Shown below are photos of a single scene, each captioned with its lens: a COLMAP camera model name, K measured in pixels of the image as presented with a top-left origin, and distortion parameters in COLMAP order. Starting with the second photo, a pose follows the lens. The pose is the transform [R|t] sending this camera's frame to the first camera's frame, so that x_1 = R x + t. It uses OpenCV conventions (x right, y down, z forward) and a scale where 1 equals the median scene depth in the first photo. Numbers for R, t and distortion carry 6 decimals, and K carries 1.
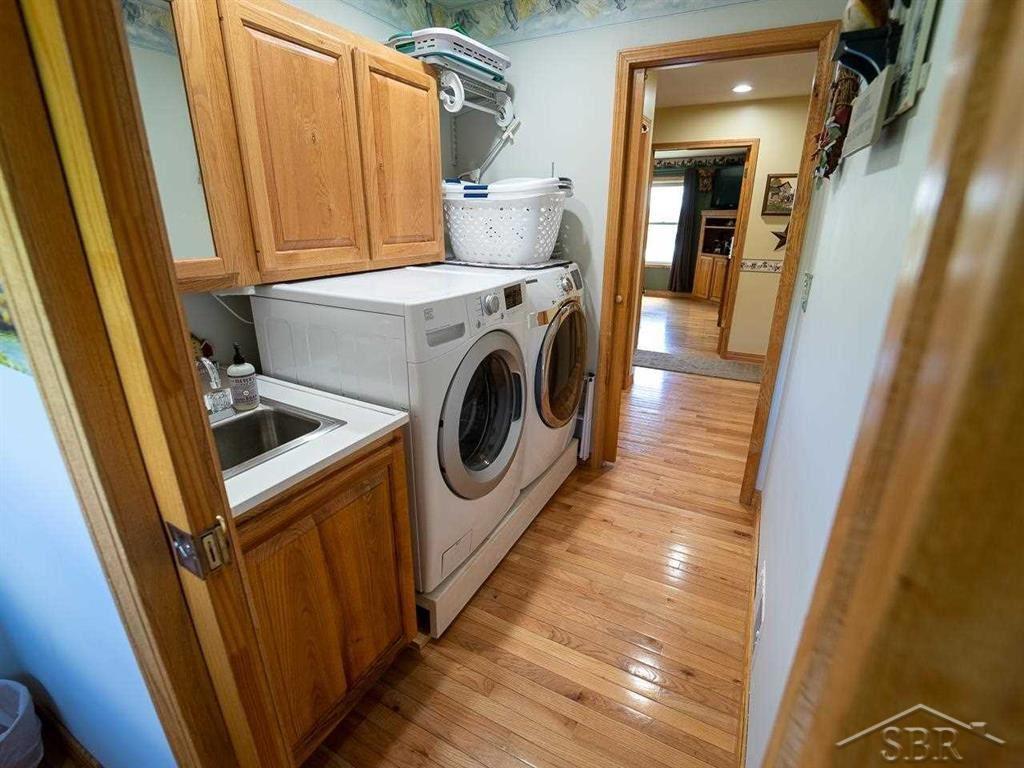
lens RADIAL K [[473.5, 0, 513.0], [0, 473.5, 385.2], [0, 0, 1]] dist [-0.003733, -0.000584]
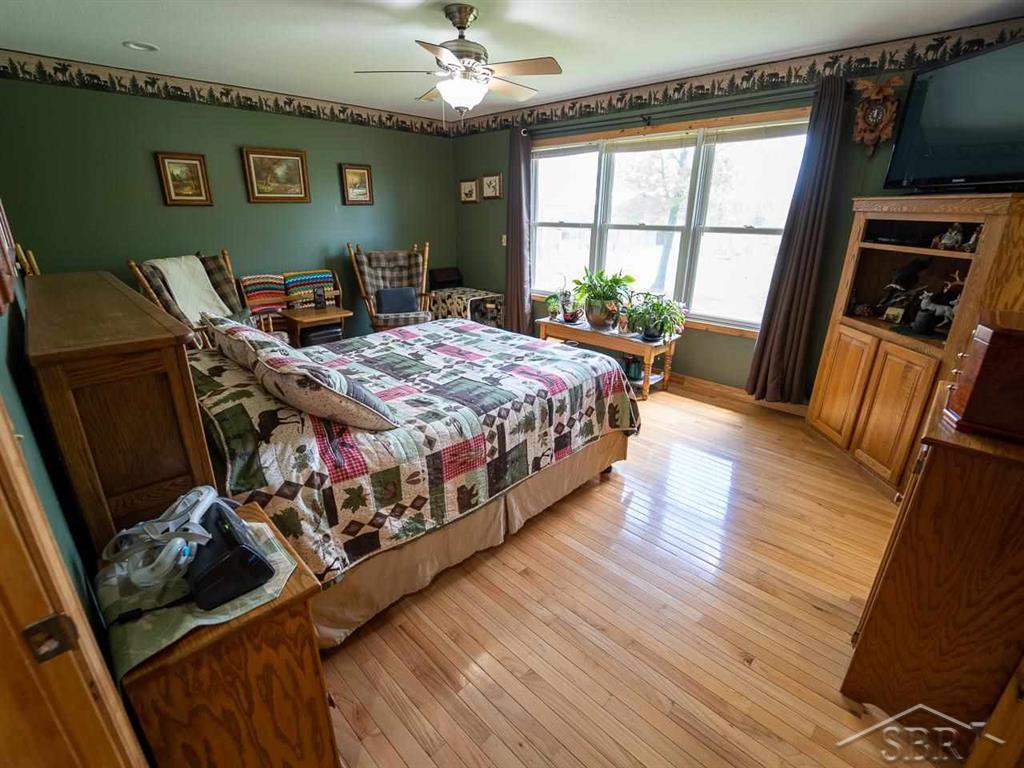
lens RADIAL K [[473.5, 0, 511.0], [0, 473.5, 380.1], [0, 0, 1]] dist [-0.003733, -0.000584]
pose [[0.968776, 0.088427, -0.231633, 0.239754], [-0.086634, 0.996079, 0.017924, -0.214368], [0.232310, 0.002703, 0.972638, 0.586647]]
